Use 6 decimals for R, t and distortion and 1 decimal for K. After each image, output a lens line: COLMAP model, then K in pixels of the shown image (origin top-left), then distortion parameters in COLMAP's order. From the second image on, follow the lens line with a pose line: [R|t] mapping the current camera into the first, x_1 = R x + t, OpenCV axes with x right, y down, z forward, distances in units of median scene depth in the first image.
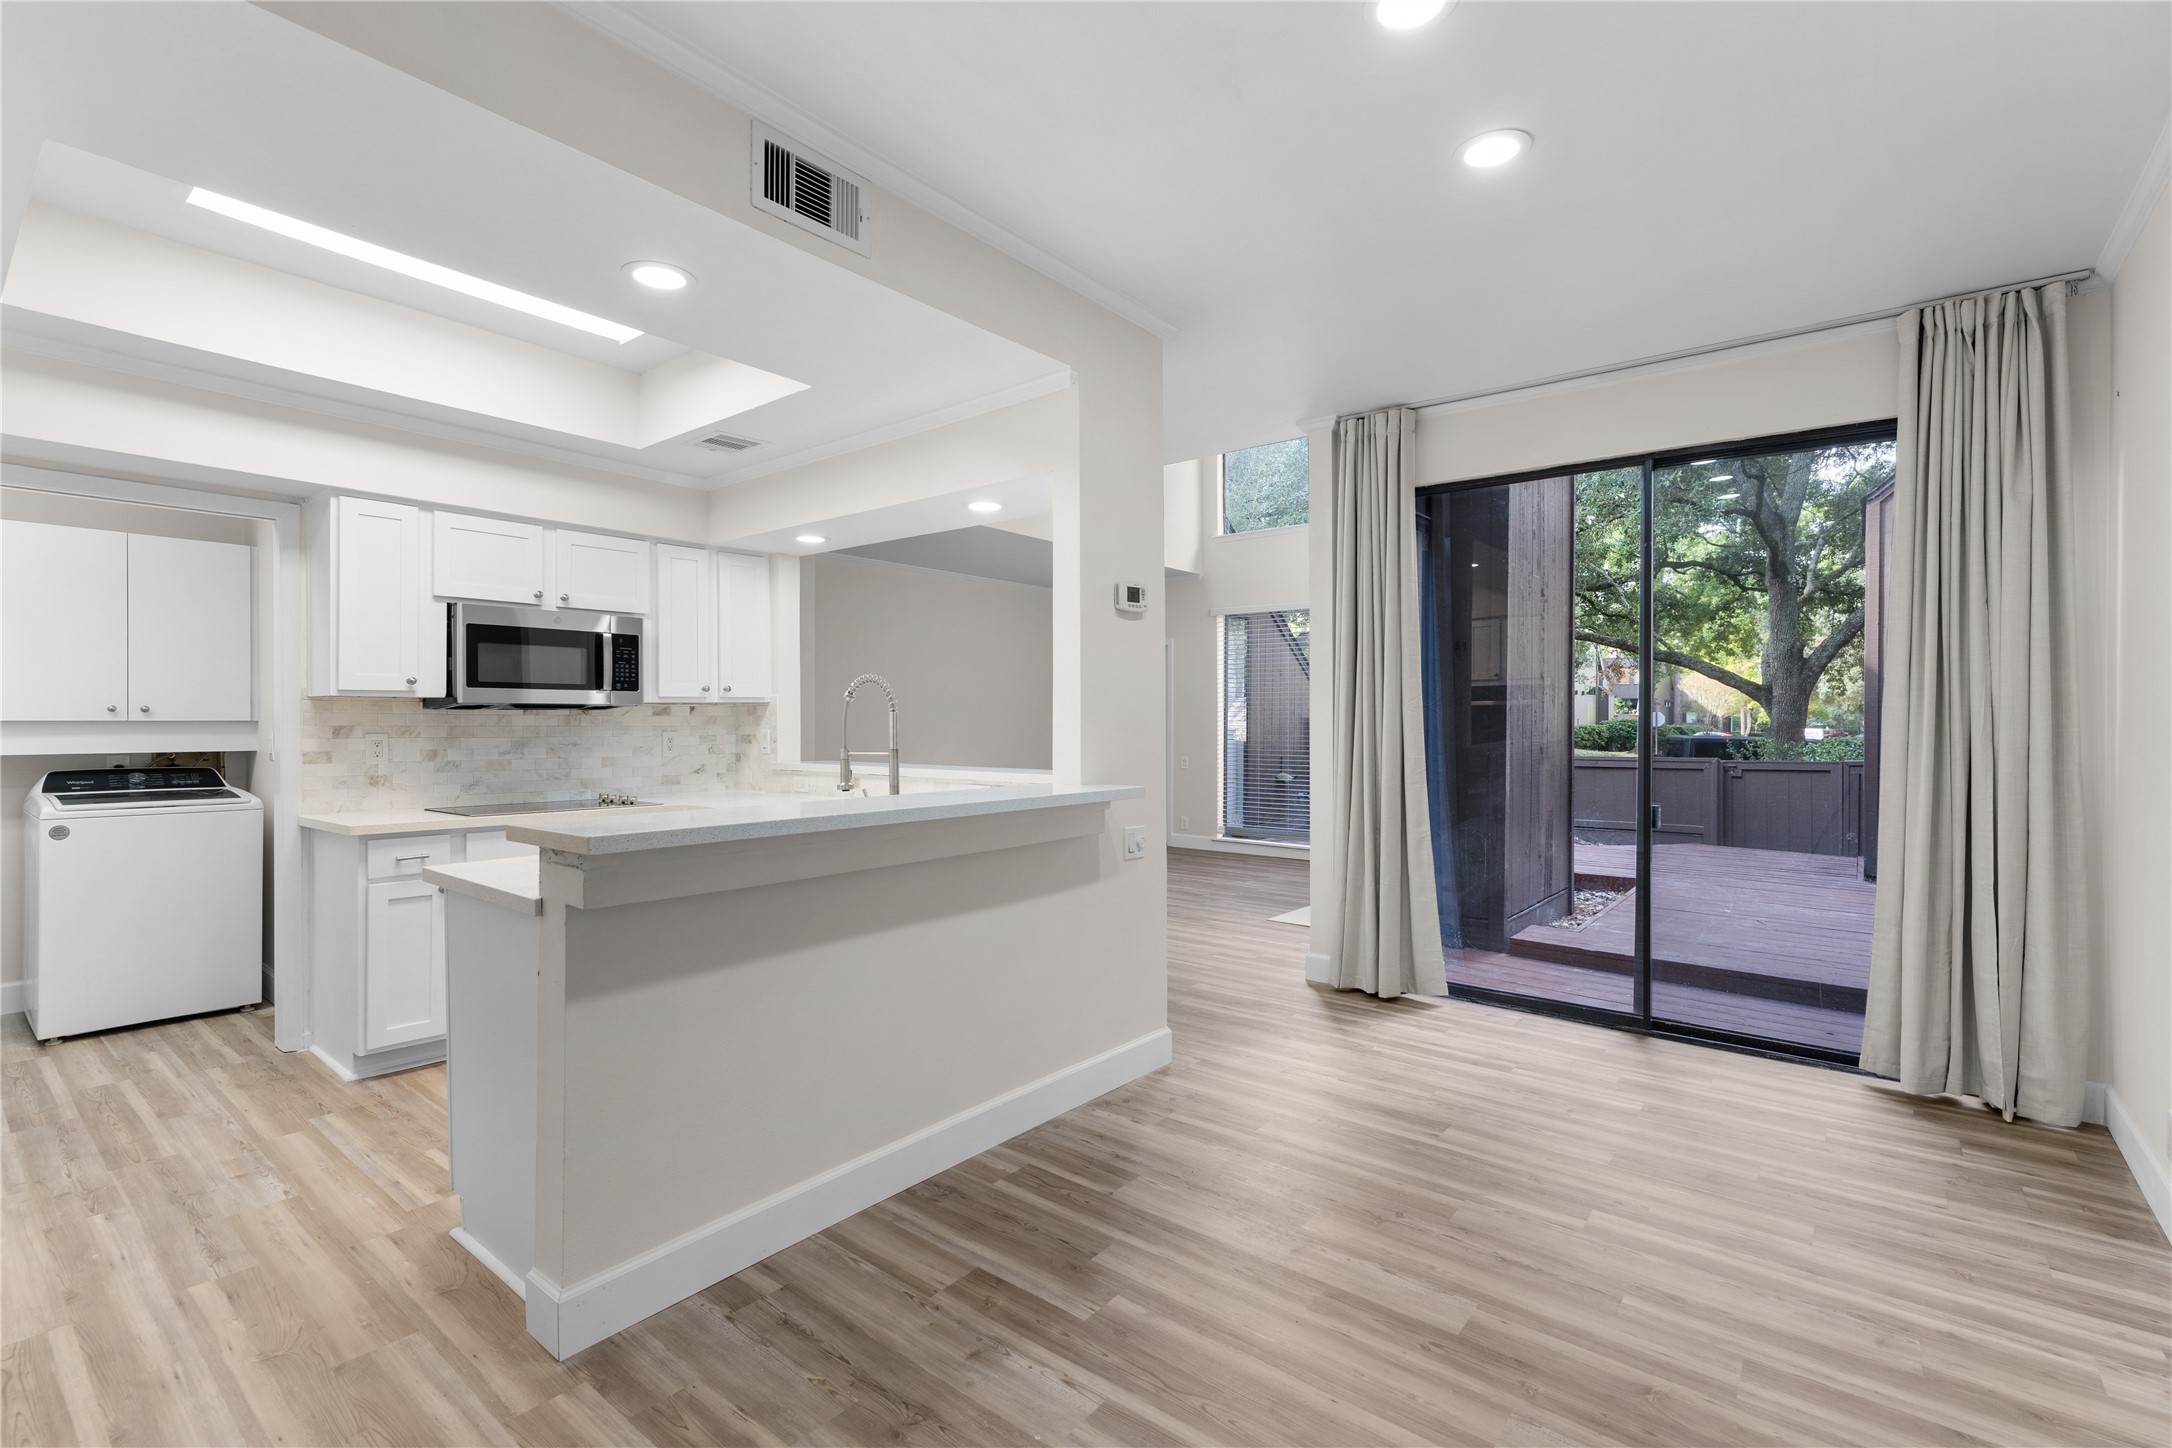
lens RADIAL K [[986.2, 0, 1079.7], [0, 986.2, 723.7], [0, 0, 1]] dist [0.000497, -0.000366]
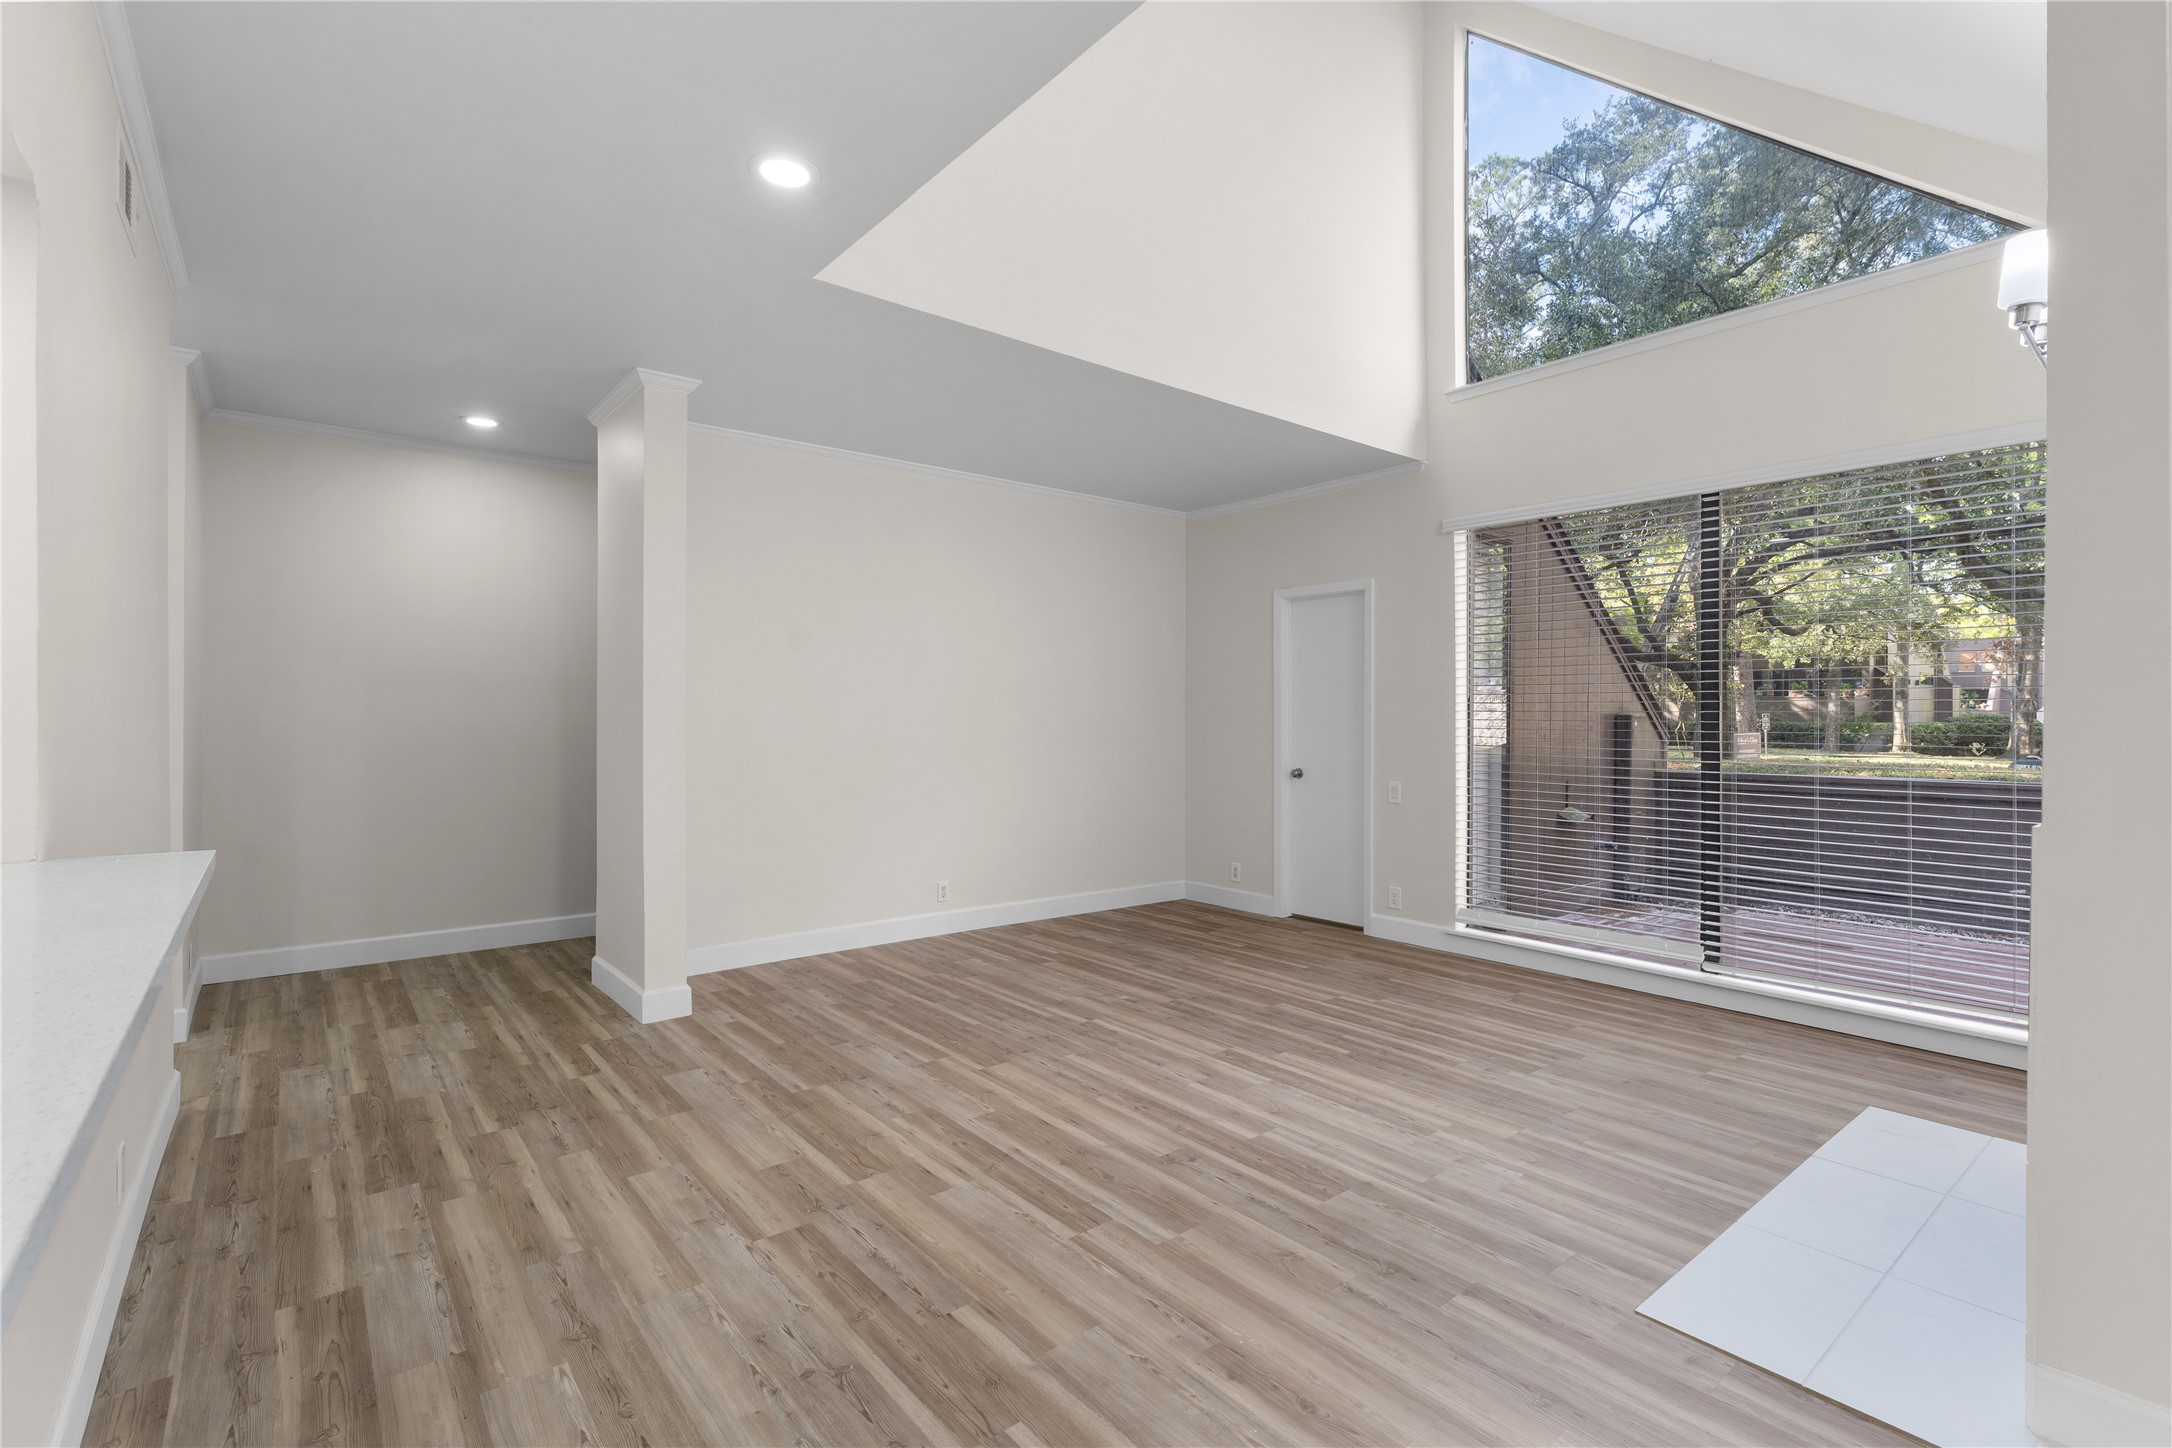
lens RADIAL K [[980.1, 0, 1066.6], [0, 980.1, 718.7], [0, 0, 1]] dist [-0.000466, -0.000237]
pose [[0.977331, 0.001951, -0.211709, 0.095939], [-0.001763, 0.999998, 0.001076, -0.007522], [0.211710, -0.000678, 0.977332, 0.934884]]
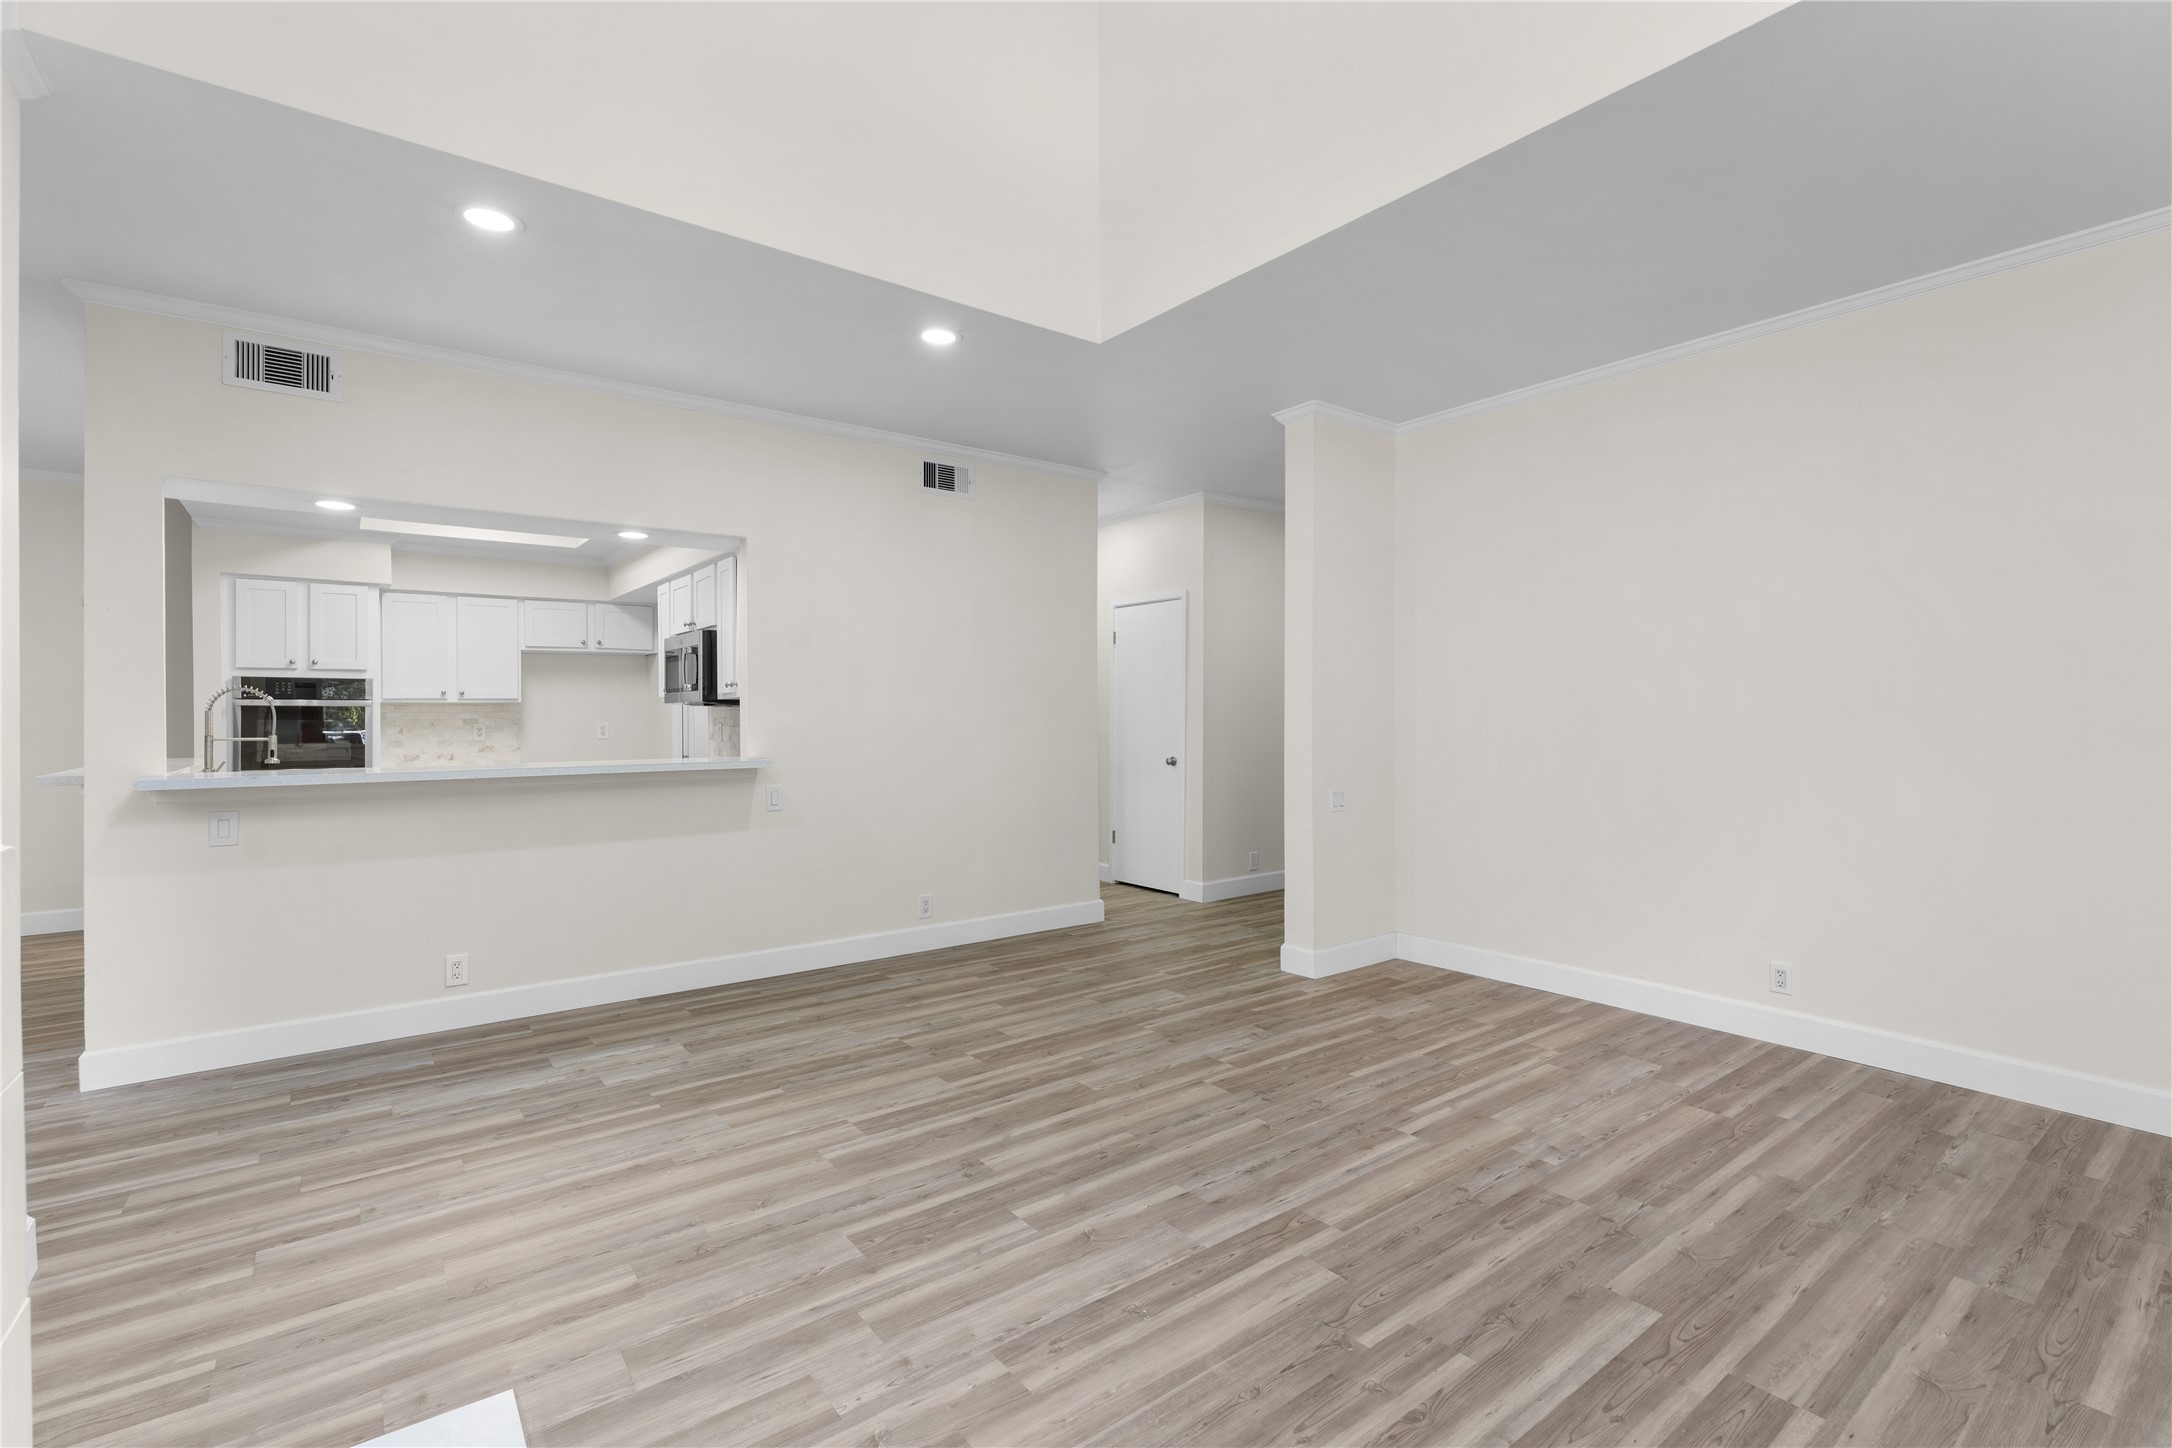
lens RADIAL K [[980.1, 0, 1091.2], [0, 980.1, 727.4], [0, 0, 1]] dist [-0.000466, -0.000237]
pose [[-0.235391, 0.014893, -0.971787, 0.686592], [0.002083, 0.999888, 0.014819, -0.003067], [0.971899, 0.001464, -0.235396, 1.929338]]
